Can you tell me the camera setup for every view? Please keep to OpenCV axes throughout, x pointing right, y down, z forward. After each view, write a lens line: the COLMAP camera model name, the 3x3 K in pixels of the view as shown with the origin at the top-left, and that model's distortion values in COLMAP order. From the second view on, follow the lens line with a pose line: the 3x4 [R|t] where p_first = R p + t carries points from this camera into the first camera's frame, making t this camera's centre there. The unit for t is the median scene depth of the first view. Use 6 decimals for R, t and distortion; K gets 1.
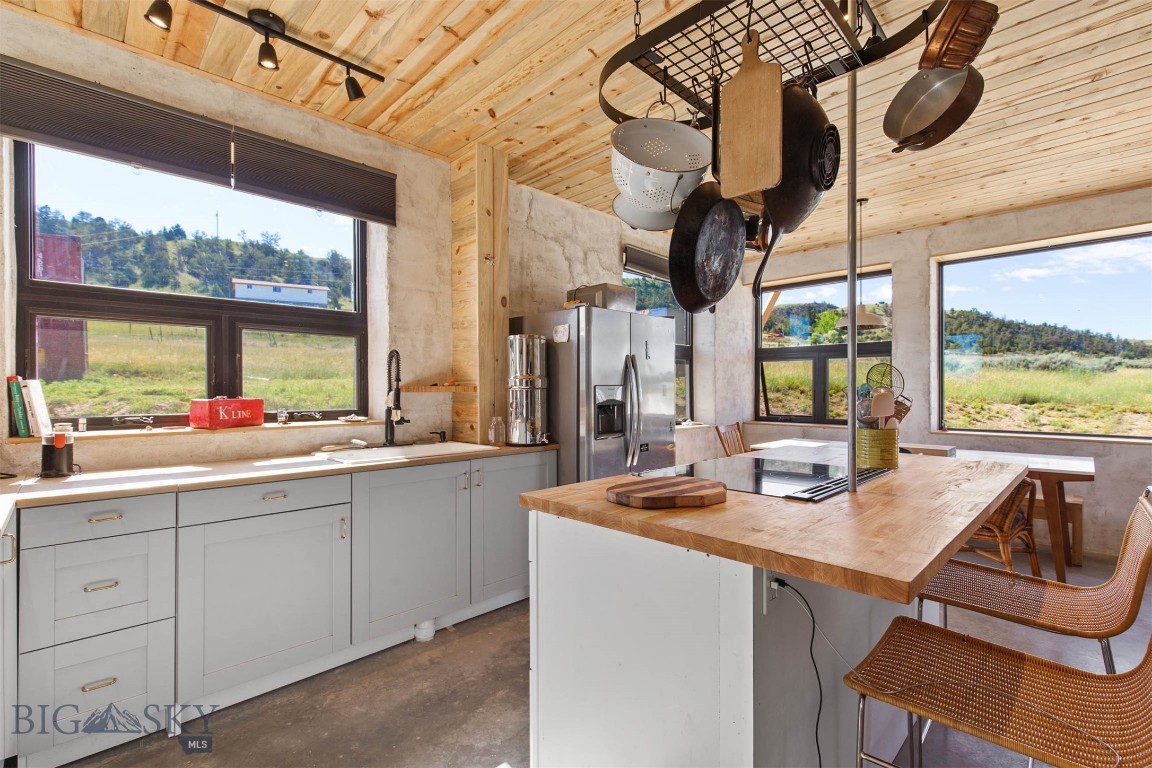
lens RADIAL K [[511.7, 0, 576.0], [0, 511.7, 384.0], [0, 0, 1]] dist [0.001684, -0.000316]
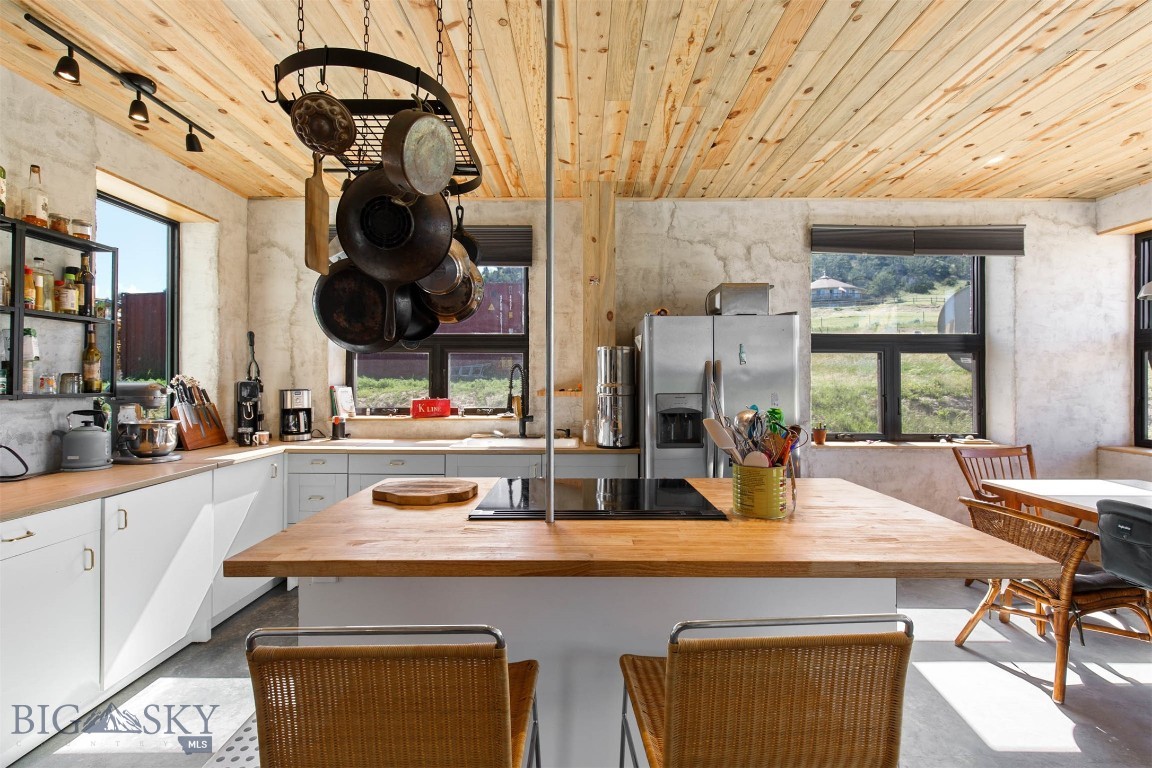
lens RADIAL K [[512.9, 0, 588.9], [0, 512.9, 375.5], [0, 0, 1]] dist [0.002277, 0.000635]
pose [[0.717160, -0.003966, -0.696897, 0.457077], [0.003766, 0.999991, -0.001815, -0.022762], [0.696898, -0.001323, 0.717169, 0.128554]]
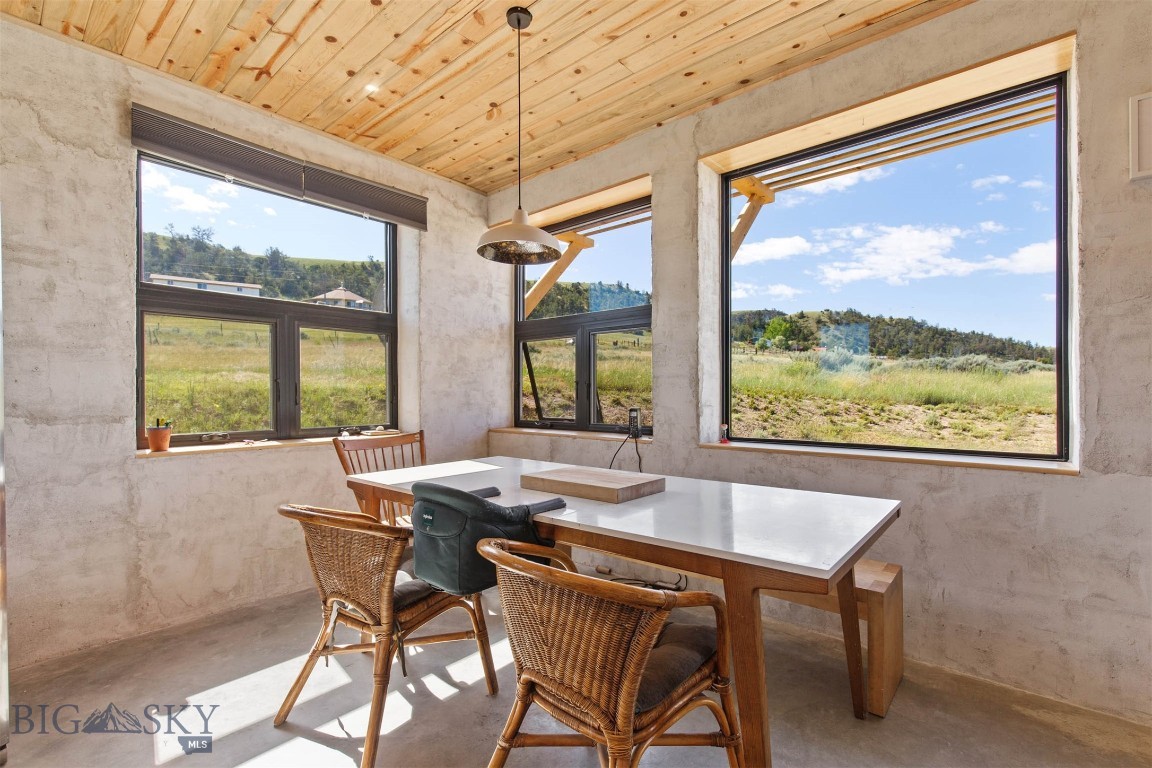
lens RADIAL K [[511.4, 0, 575.7], [0, 511.4, 387.9], [0, 0, 1]] dist [0.003715, 0.000624]
pose [[0.996647, -0.000569, 0.081819, 0.553976], [0.000618, 1.000000, -0.000573, 0.028771], [-0.081819, 0.000621, 0.996647, 0.449701]]
